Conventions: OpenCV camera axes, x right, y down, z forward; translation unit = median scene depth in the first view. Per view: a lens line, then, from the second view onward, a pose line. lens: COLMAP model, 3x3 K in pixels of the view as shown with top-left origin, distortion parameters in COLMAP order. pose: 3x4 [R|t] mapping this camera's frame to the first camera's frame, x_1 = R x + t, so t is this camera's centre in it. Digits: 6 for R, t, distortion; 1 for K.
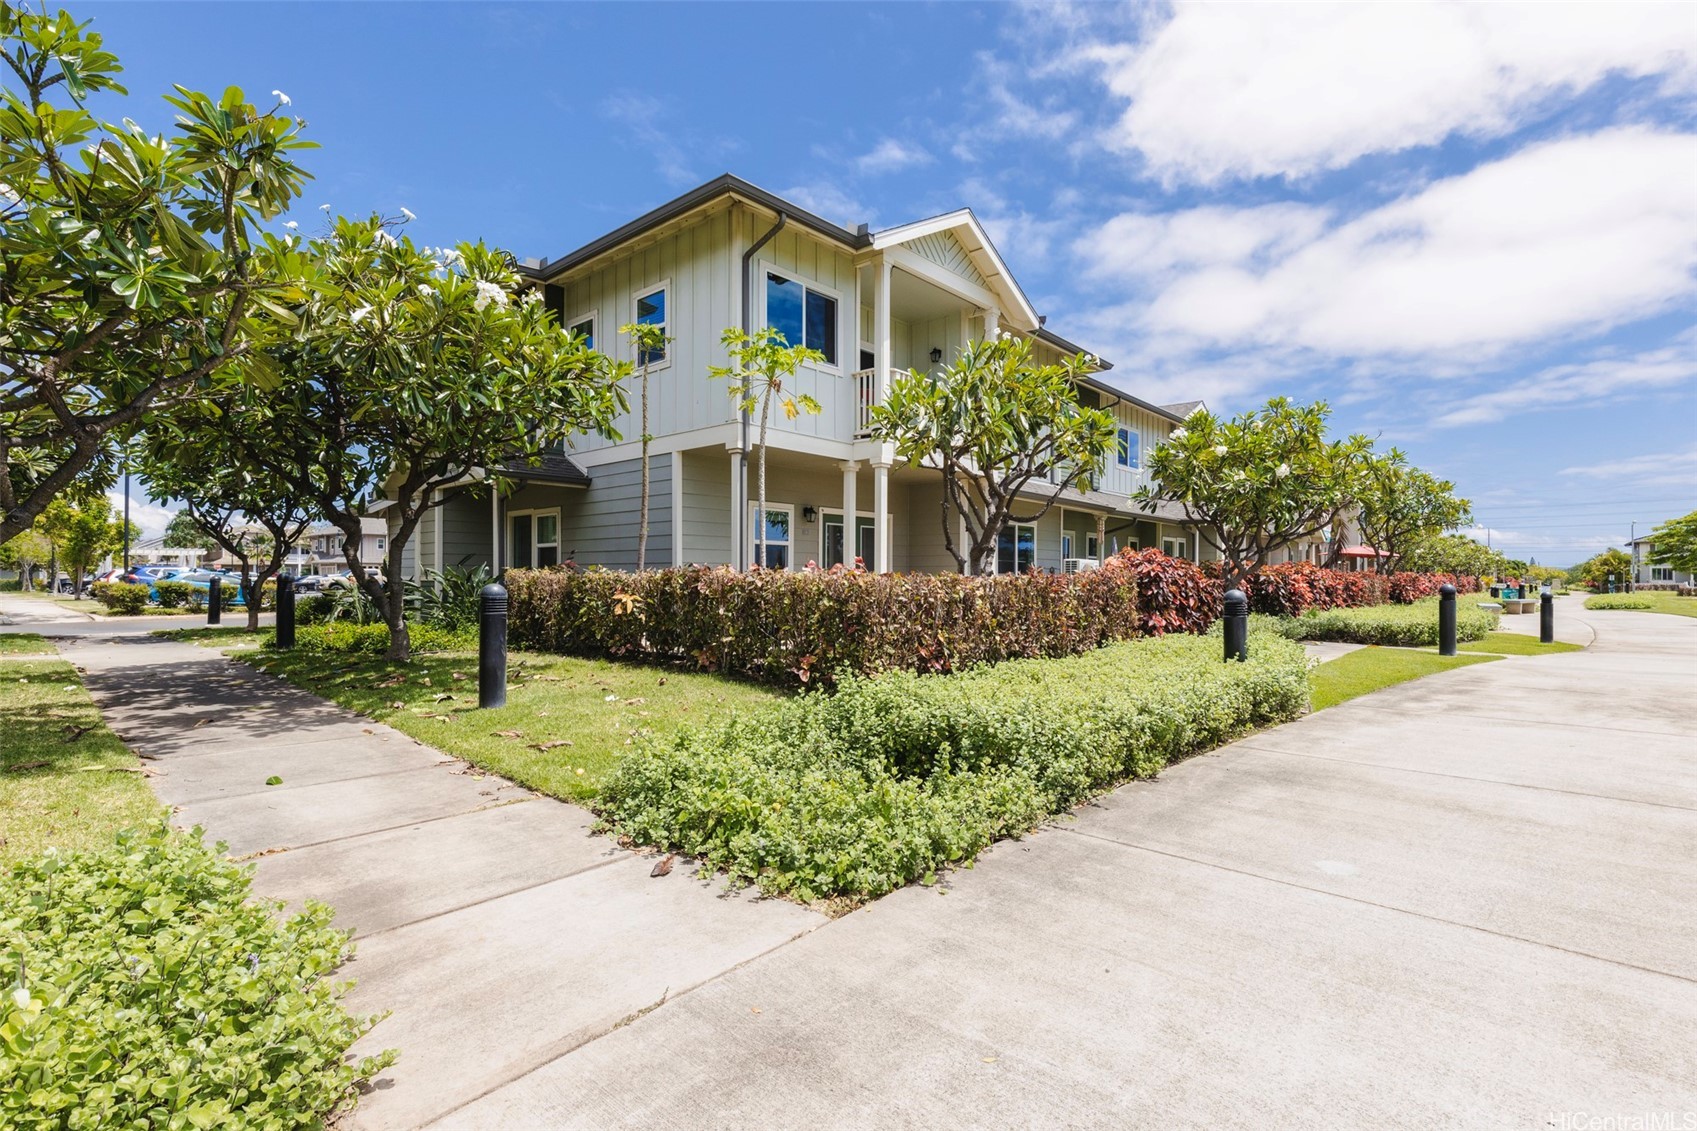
lens RADIAL K [[786.0, 0, 848.5], [0, 786.0, 565.5], [0, 0, 1]] dist [0.000351, 0.000015]
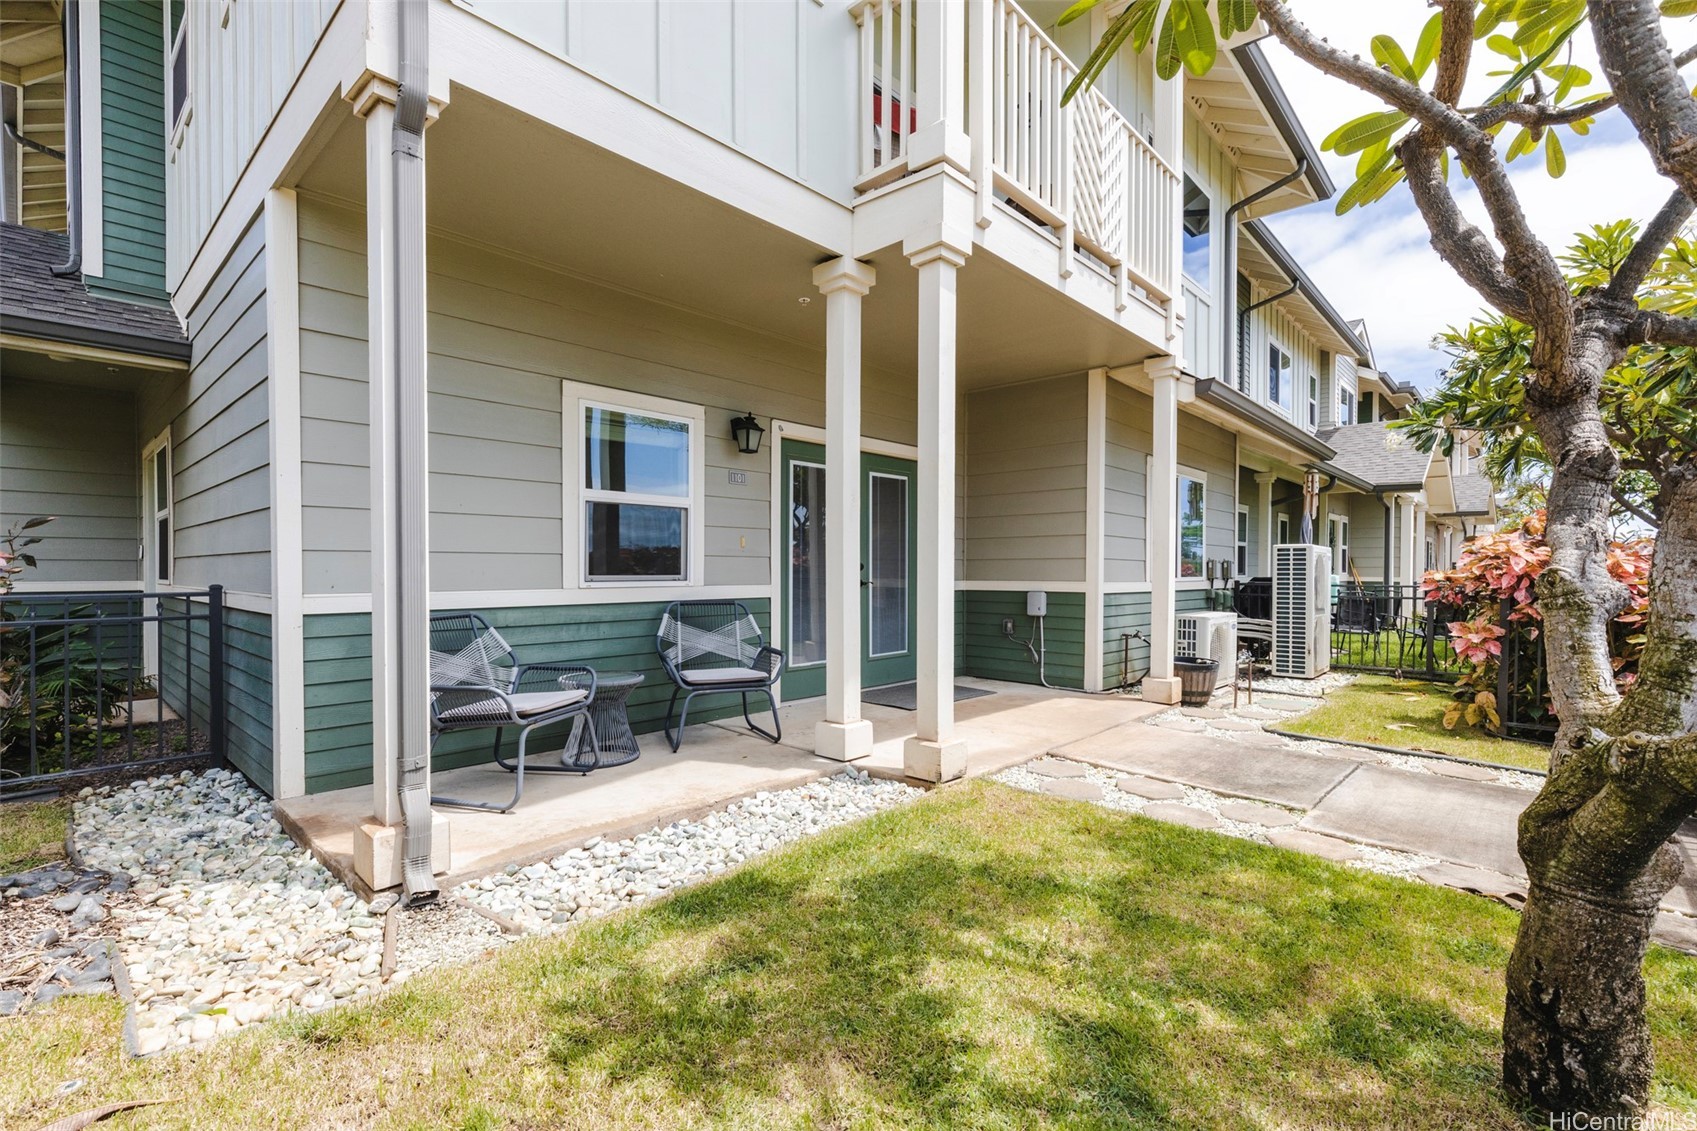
lens RADIAL K [[759.7, 0, 848.5], [0, 759.7, 565.5], [0, 0, 1]] dist [0.000340, 0.000014]
pose [[0.999967, 0.000887, -0.008128, 0.006404], [-0.000781, 0.999915, 0.013001, -0.003053], [0.008138, -0.012994, 0.999882, 0.630313]]
